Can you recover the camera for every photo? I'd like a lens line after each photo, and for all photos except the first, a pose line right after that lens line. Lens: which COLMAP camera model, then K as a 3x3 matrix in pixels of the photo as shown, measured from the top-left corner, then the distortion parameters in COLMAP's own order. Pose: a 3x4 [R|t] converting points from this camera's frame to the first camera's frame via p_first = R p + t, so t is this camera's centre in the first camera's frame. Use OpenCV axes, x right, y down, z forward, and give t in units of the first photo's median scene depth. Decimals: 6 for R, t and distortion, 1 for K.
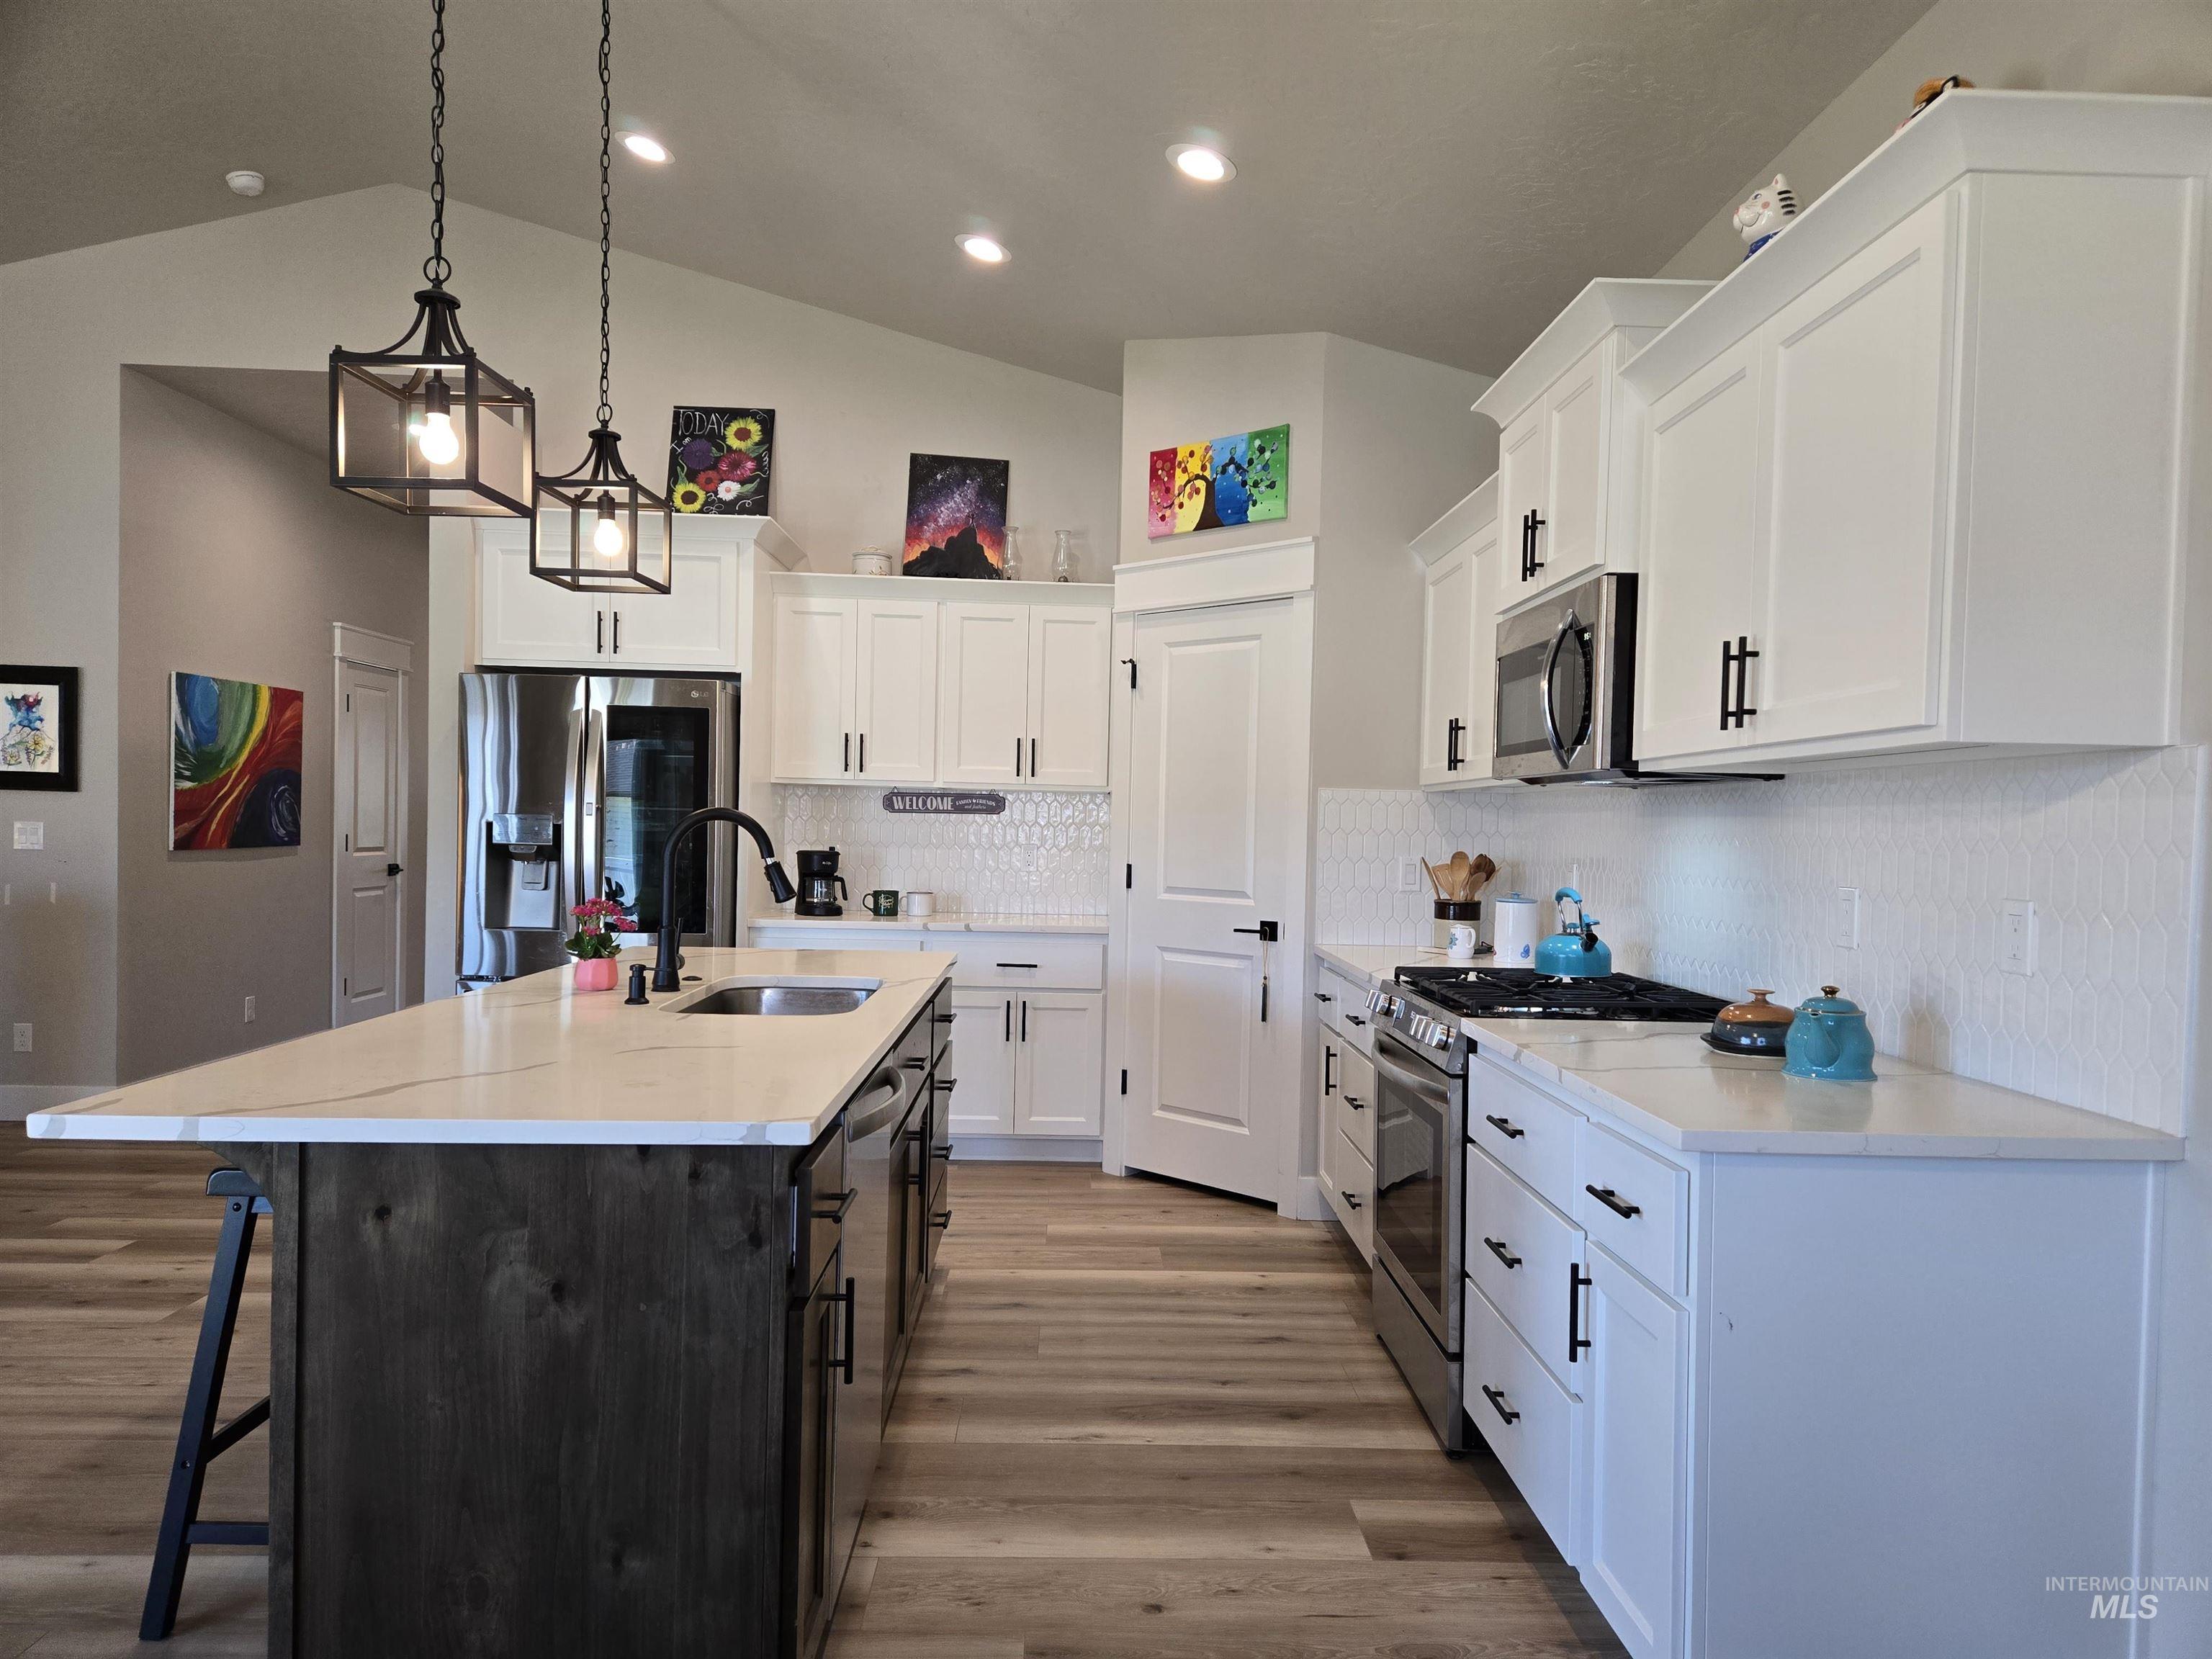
lens RADIAL K [[1466.6, 0, 1114.5], [0, 1466.6, 858.0], [0, 0, 1]] dist [0.083665, -0.069678]
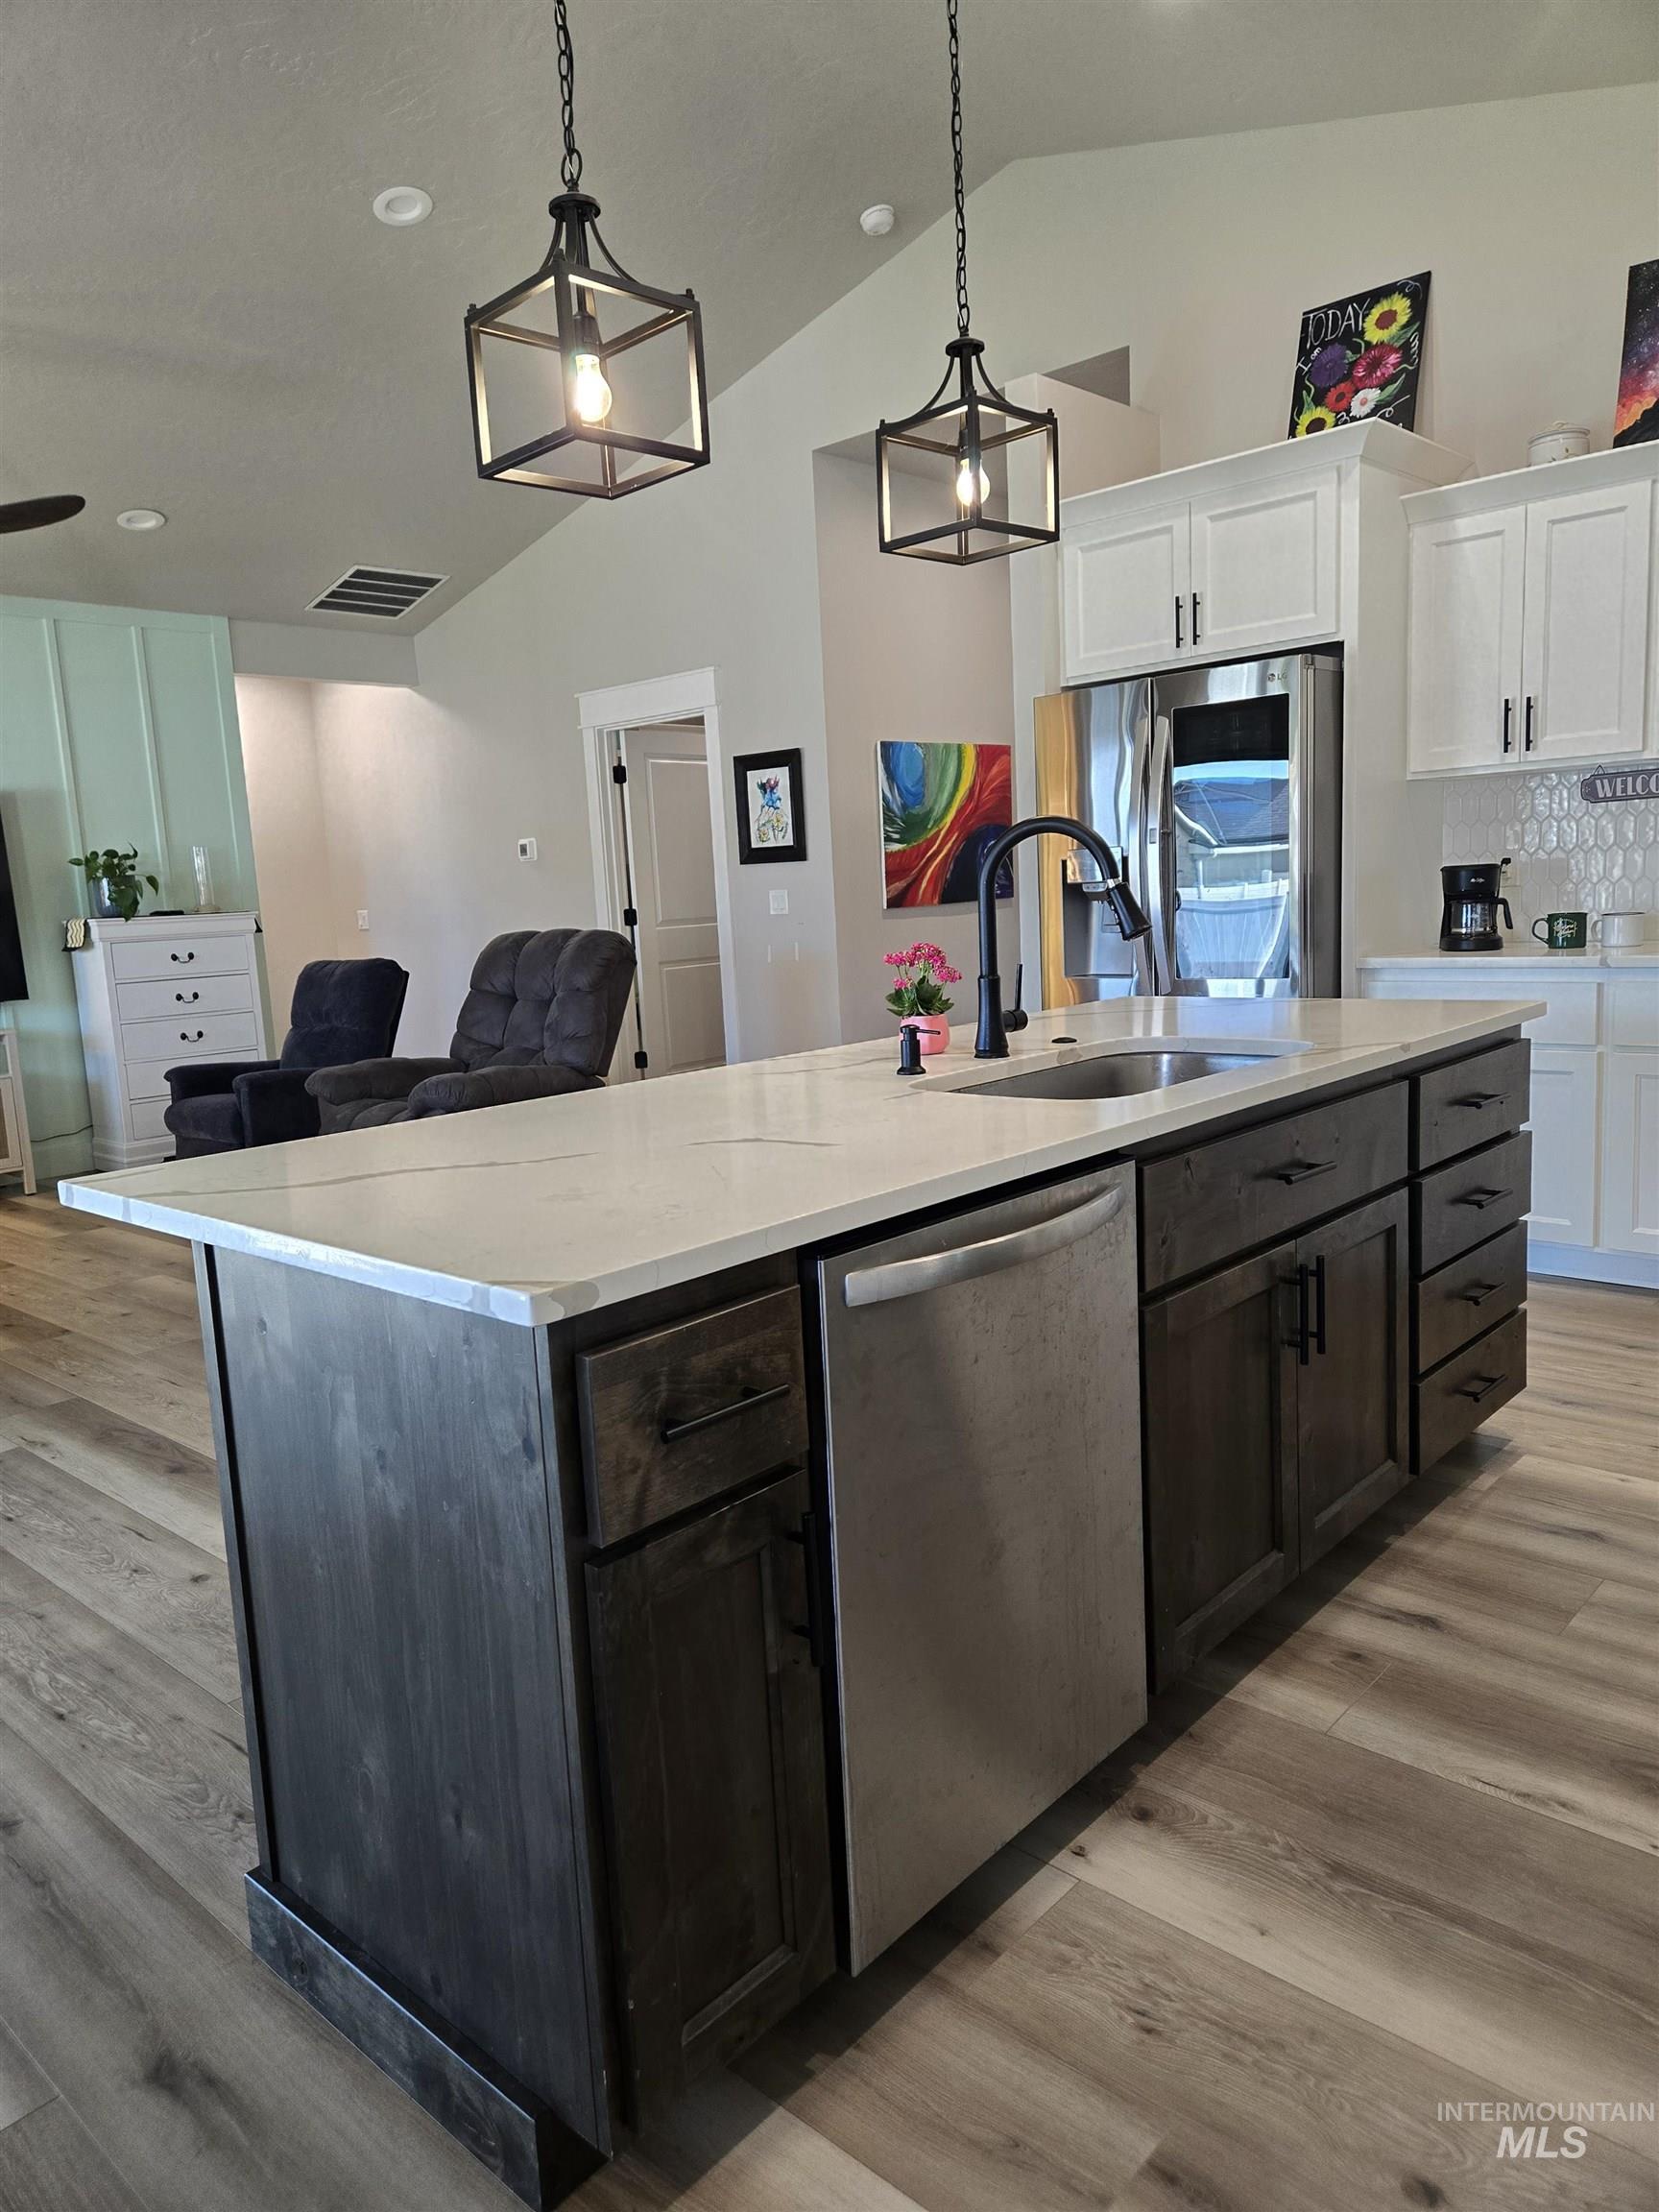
lens RADIAL K [[1466.6, 0, 804.8], [0, 1466.6, 1095.8], [0, 0, 1]] dist [0.083665, -0.069678]
pose [[0.707375, 0.039692, -0.705724, 0.137885], [0.054012, 0.992468, 0.109959, 0.013872], [0.704772, -0.115900, 0.699902, 0.280896]]
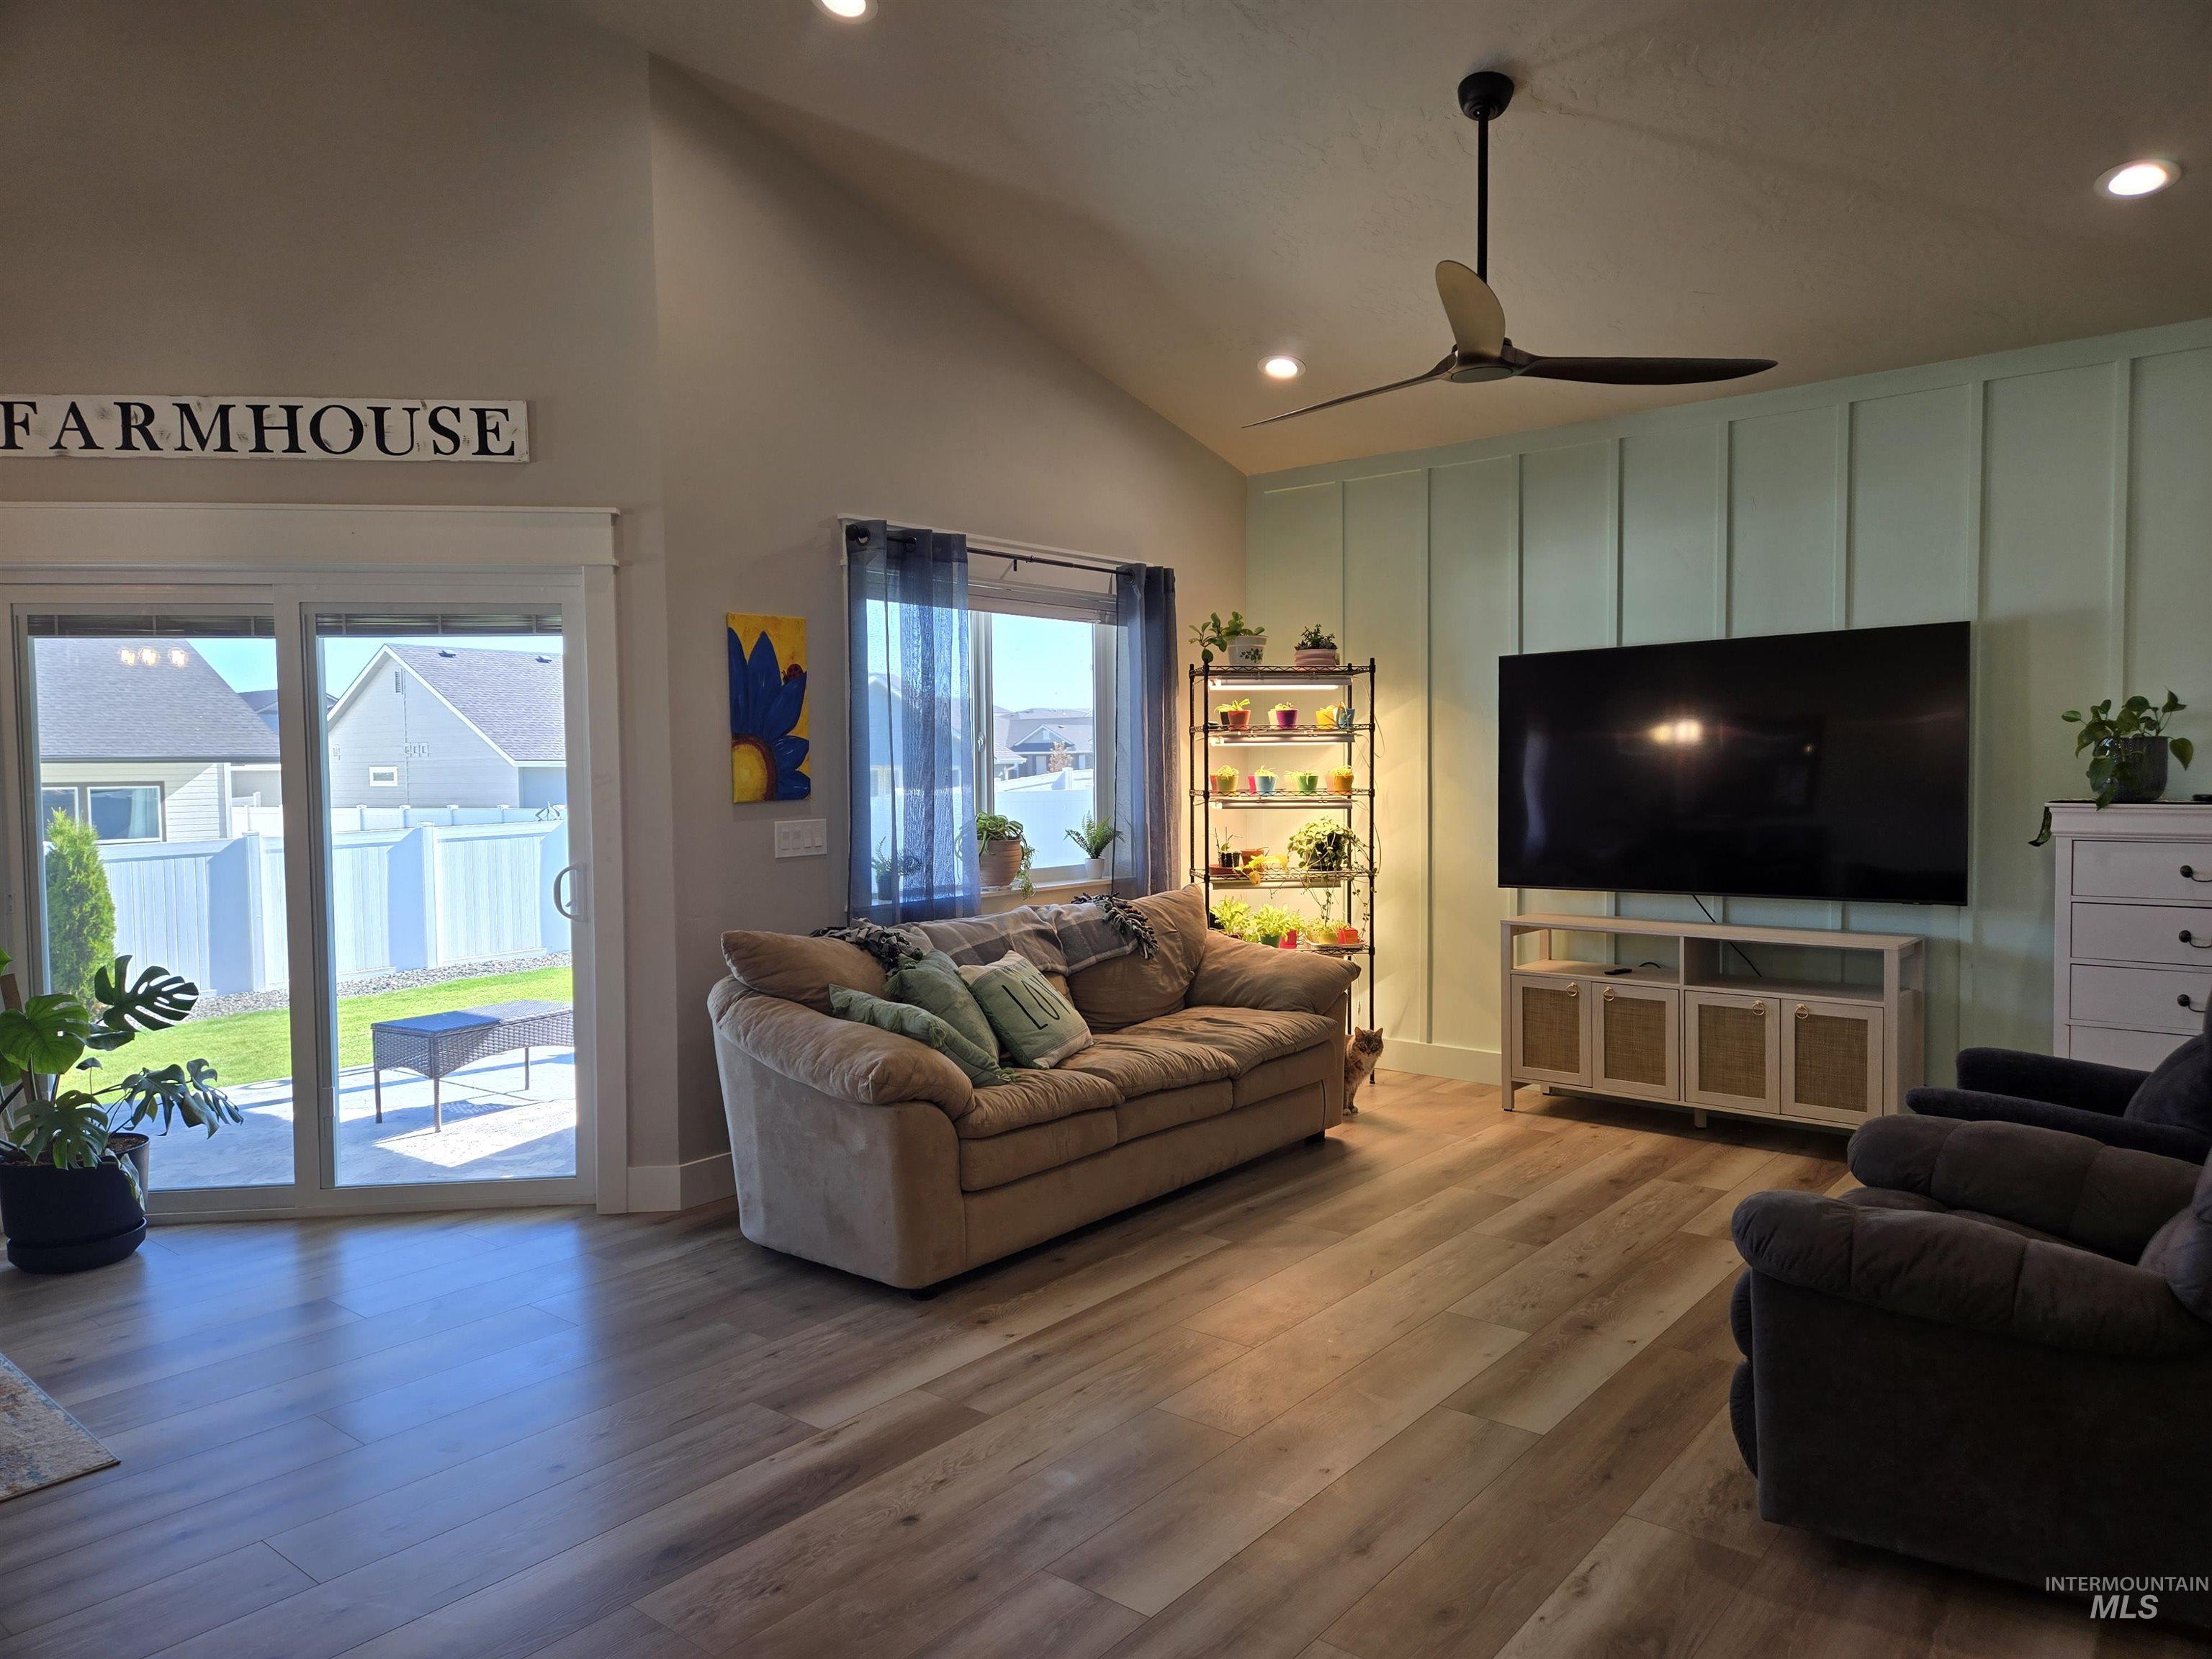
lens RADIAL K [[1466.6, 0, 1111.0], [0, 1466.6, 826.8], [0, 0, 1]] dist [0.083665, -0.069678]
pose [[-0.654286, 0.015300, -0.756093, -0.283346], [-0.021671, 0.999005, 0.038968, -0.049933], [0.755937, 0.041882, -0.653303, 1.080719]]
